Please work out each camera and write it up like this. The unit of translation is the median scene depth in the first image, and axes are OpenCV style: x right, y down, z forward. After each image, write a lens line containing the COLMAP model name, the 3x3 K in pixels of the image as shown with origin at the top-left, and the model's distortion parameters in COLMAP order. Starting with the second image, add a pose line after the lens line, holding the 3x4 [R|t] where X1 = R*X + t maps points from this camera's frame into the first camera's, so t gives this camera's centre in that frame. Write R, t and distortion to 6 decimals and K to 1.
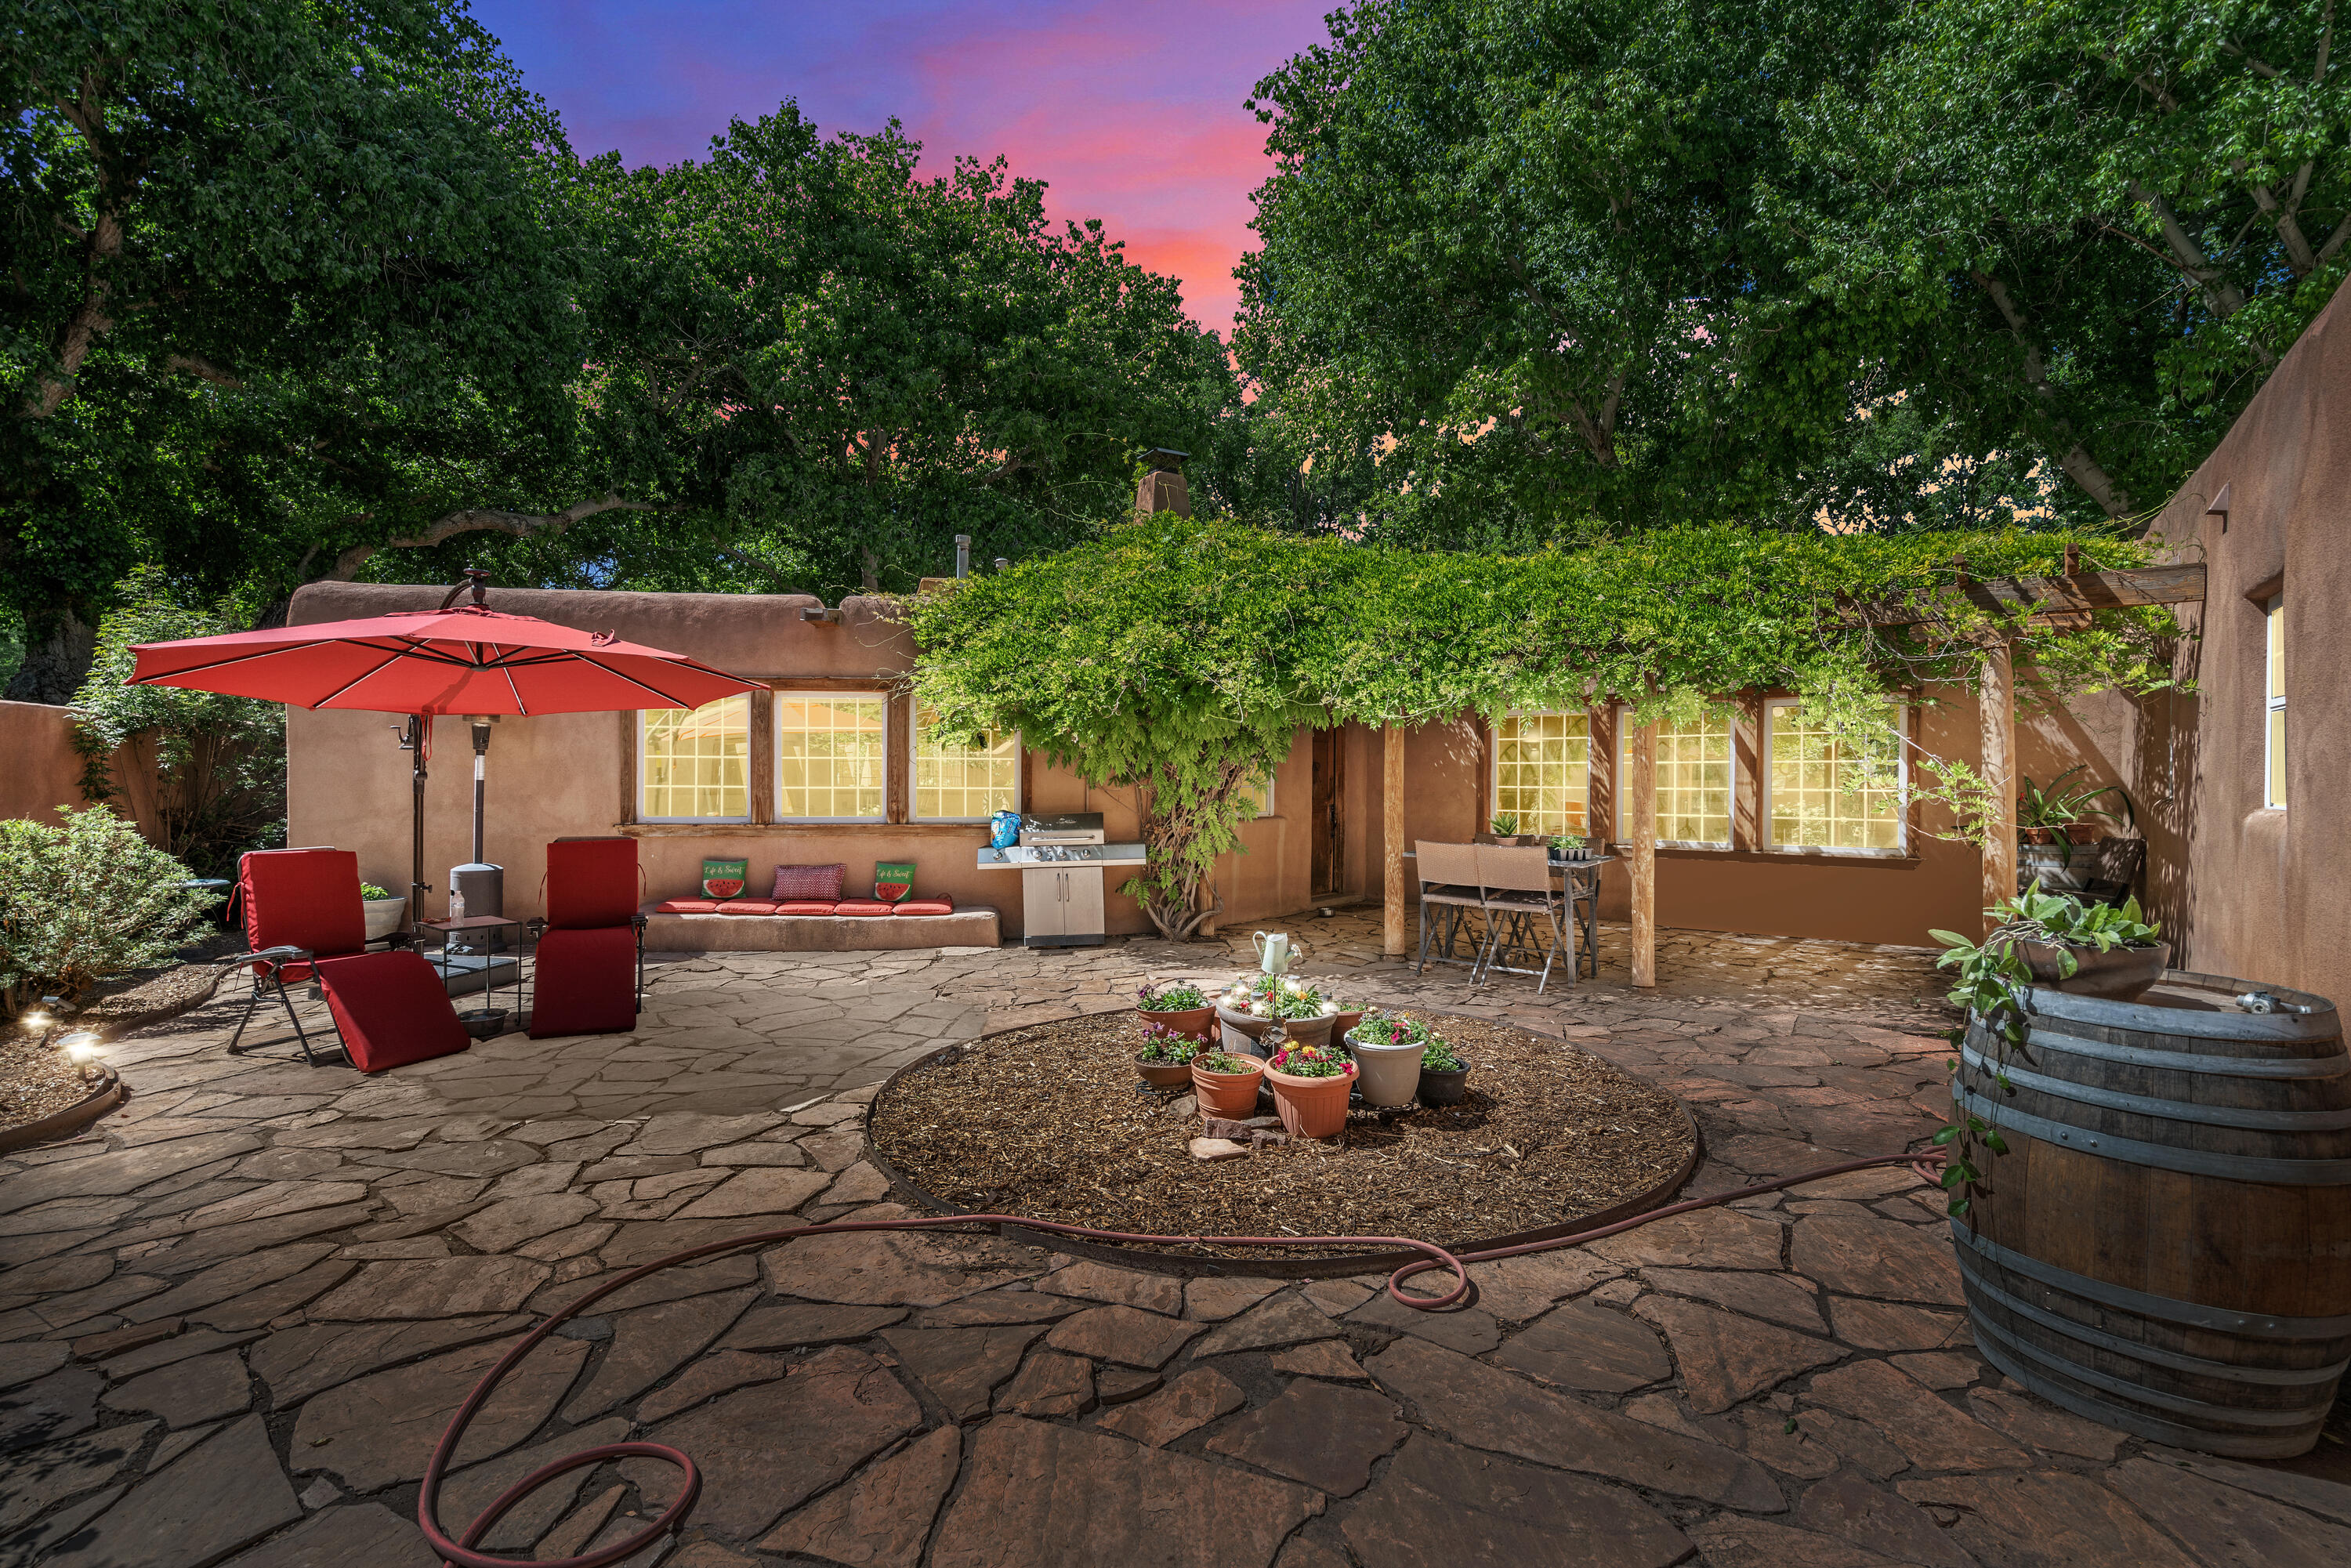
lens RADIAL K [[1065.9, 0, 1171.0], [0, 1065.9, 783.9], [0, 0, 1]] dist [-0.002073, -0.000551]
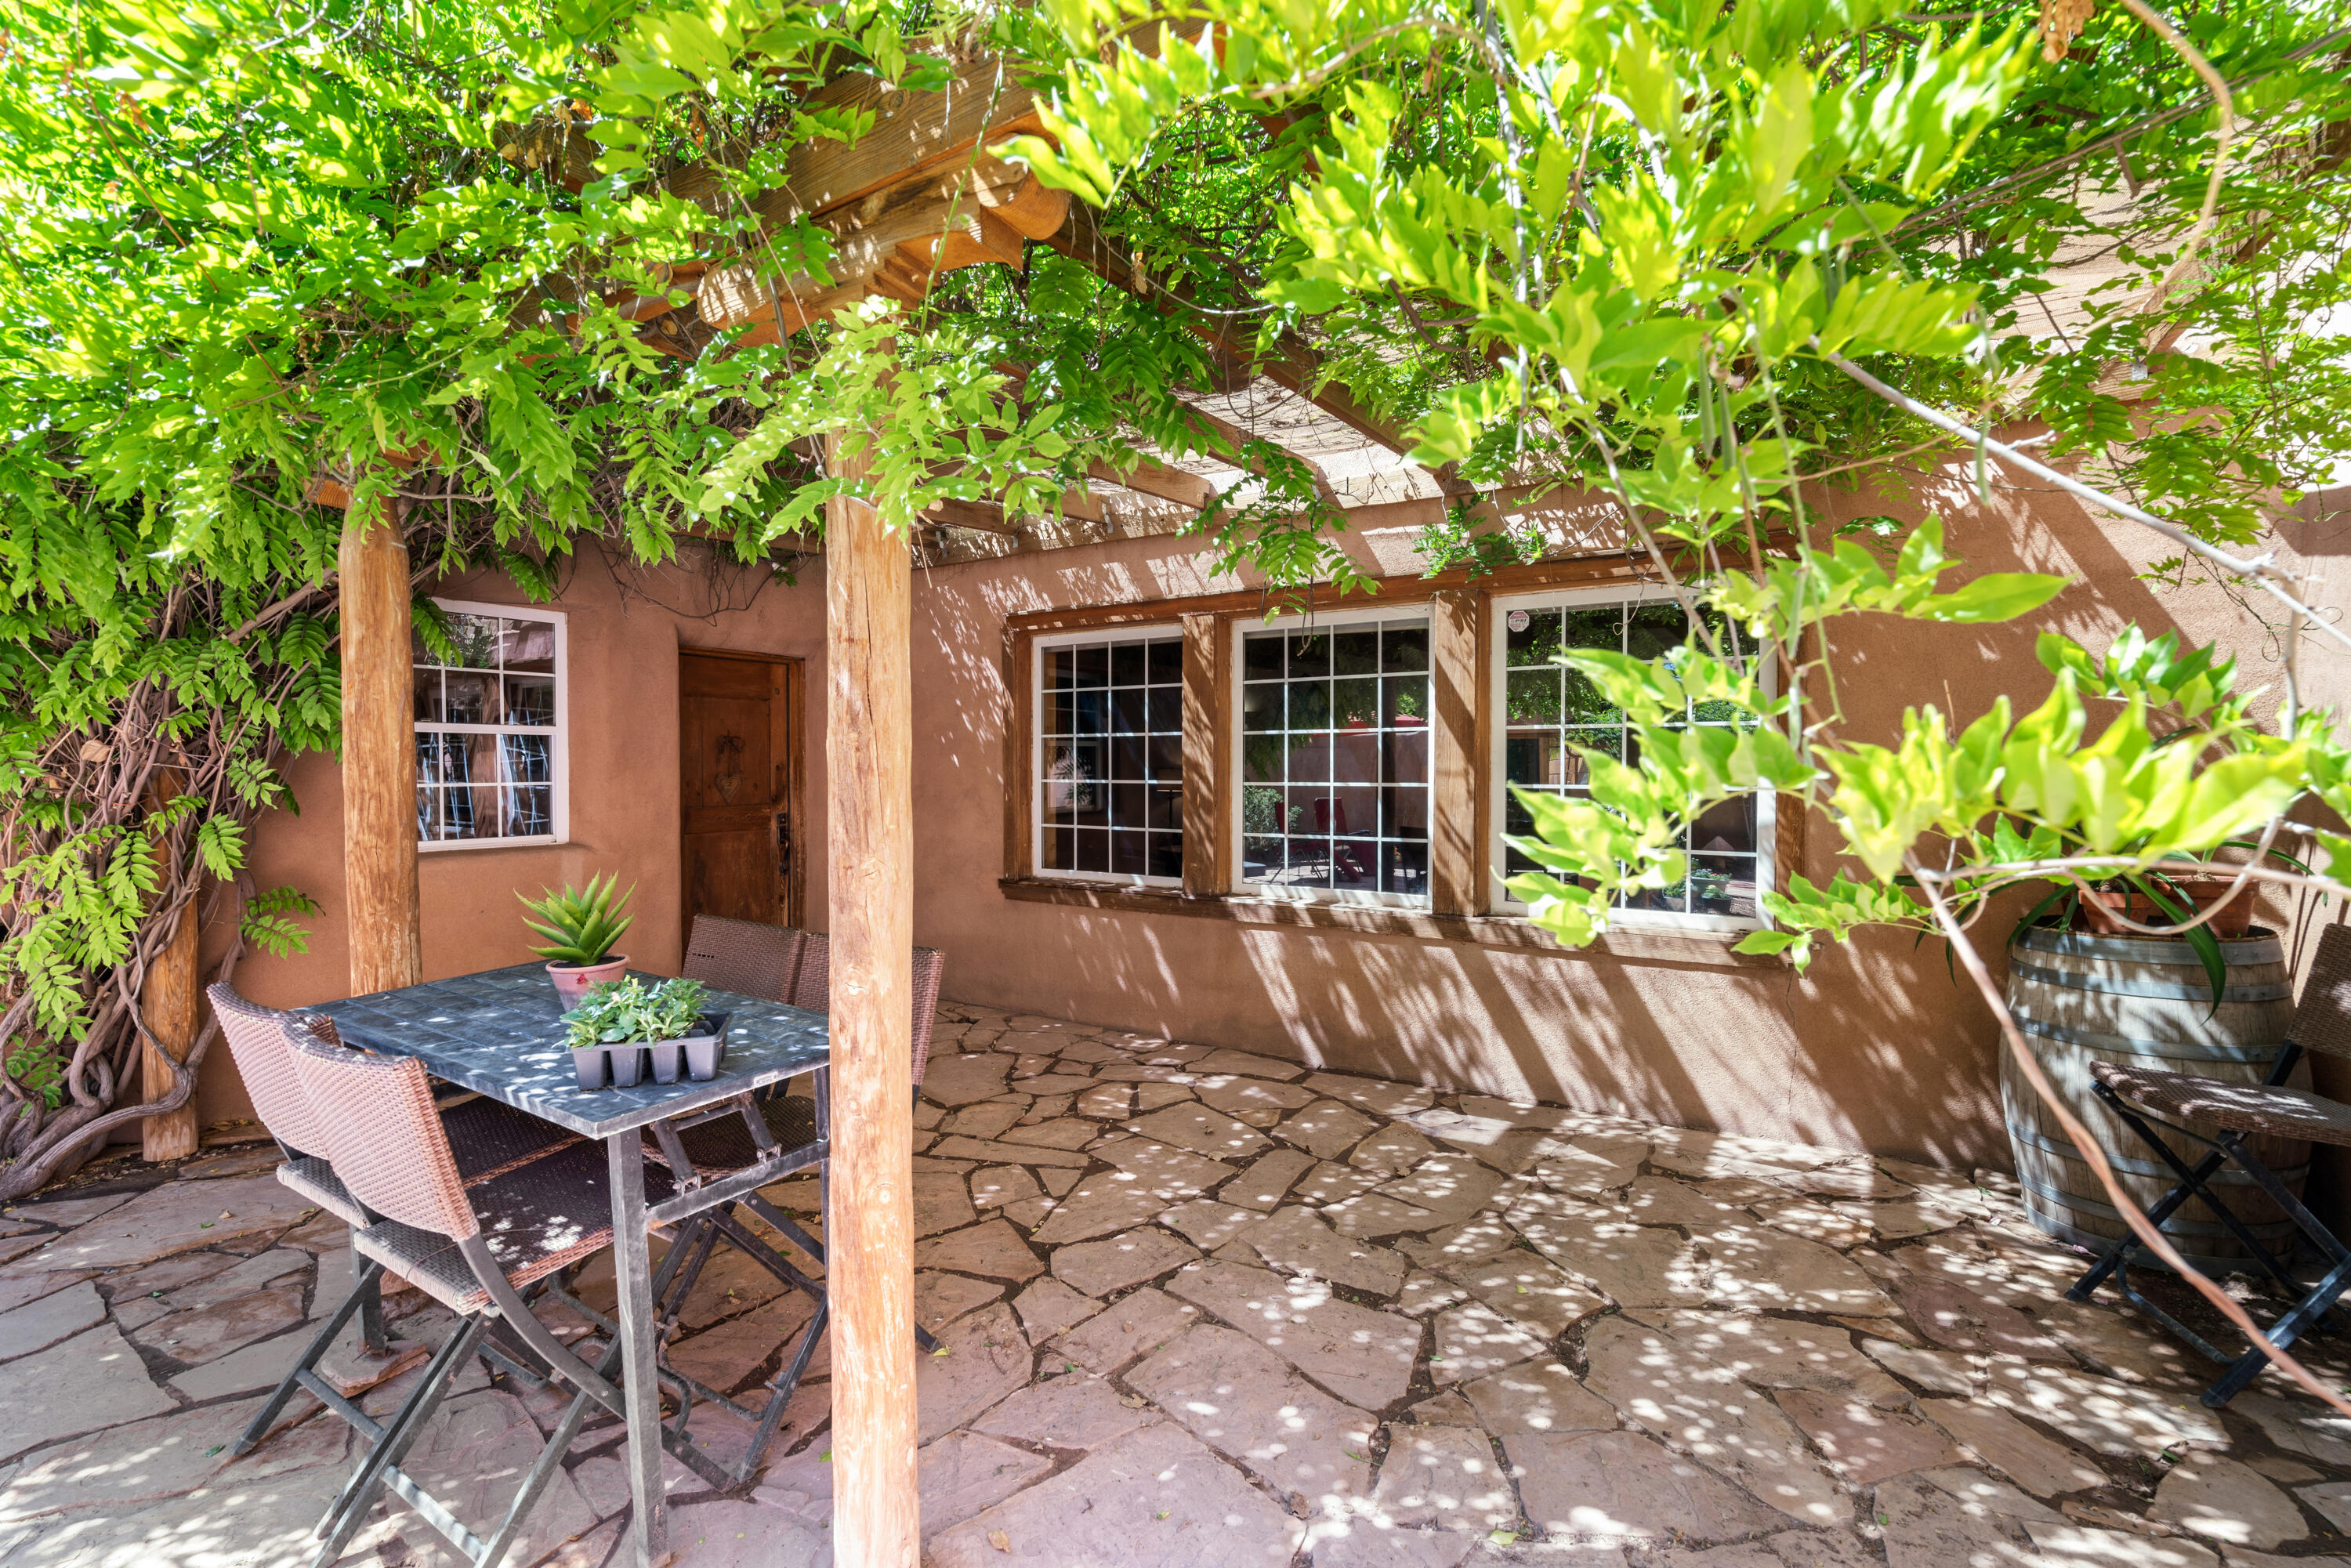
lens RADIAL K [[1065.9, 0, 1177.3], [0, 1065.9, 783.0], [0, 0, 1]] dist [-0.002073, -0.000551]
pose [[0.990657, -0.005388, 0.136272, 0.354045], [0.003854, 0.999926, 0.011519, -0.002102], [-0.136324, -0.010886, 0.990605, 0.550216]]
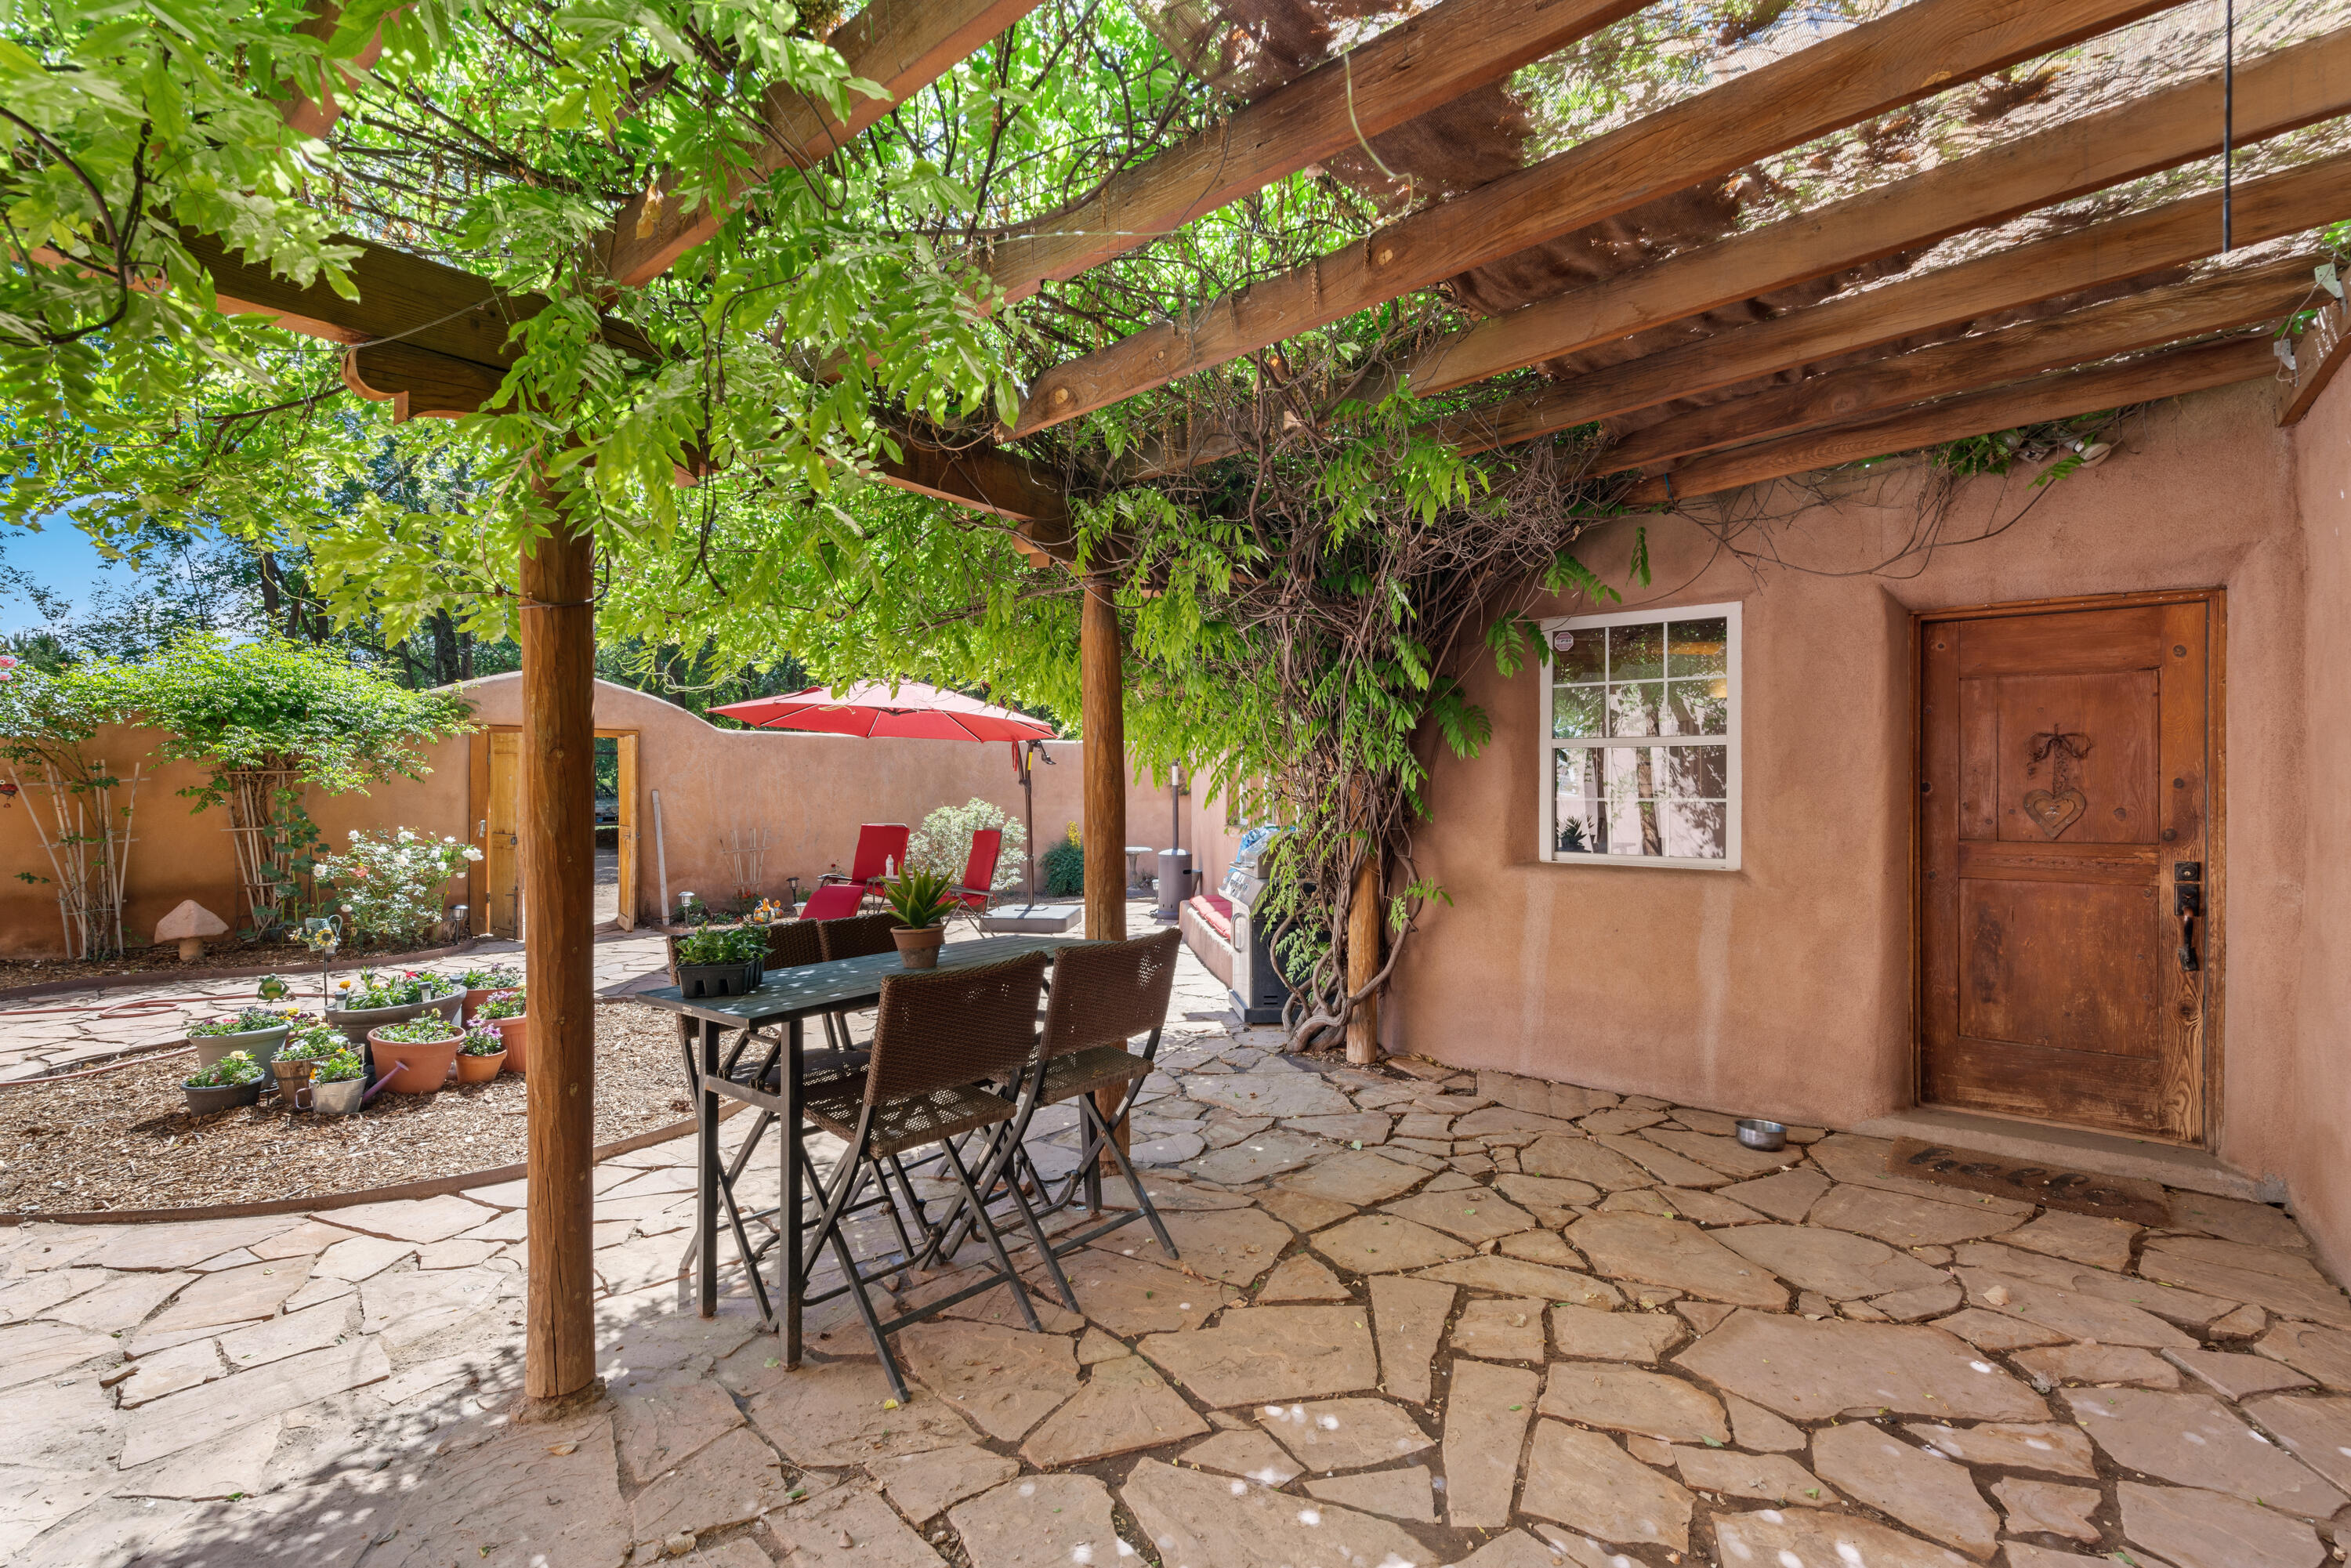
lens RADIAL K [[1065.9, 0, 1176.1], [0, 1065.9, 785.4], [0, 0, 1]] dist [-0.002073, -0.000551]
pose [[0.010884, -0.001780, -0.999939, 0.595401], [-0.002983, 0.999994, -0.001812, -0.002372], [0.999936, 0.003002, 0.010879, 0.902723]]
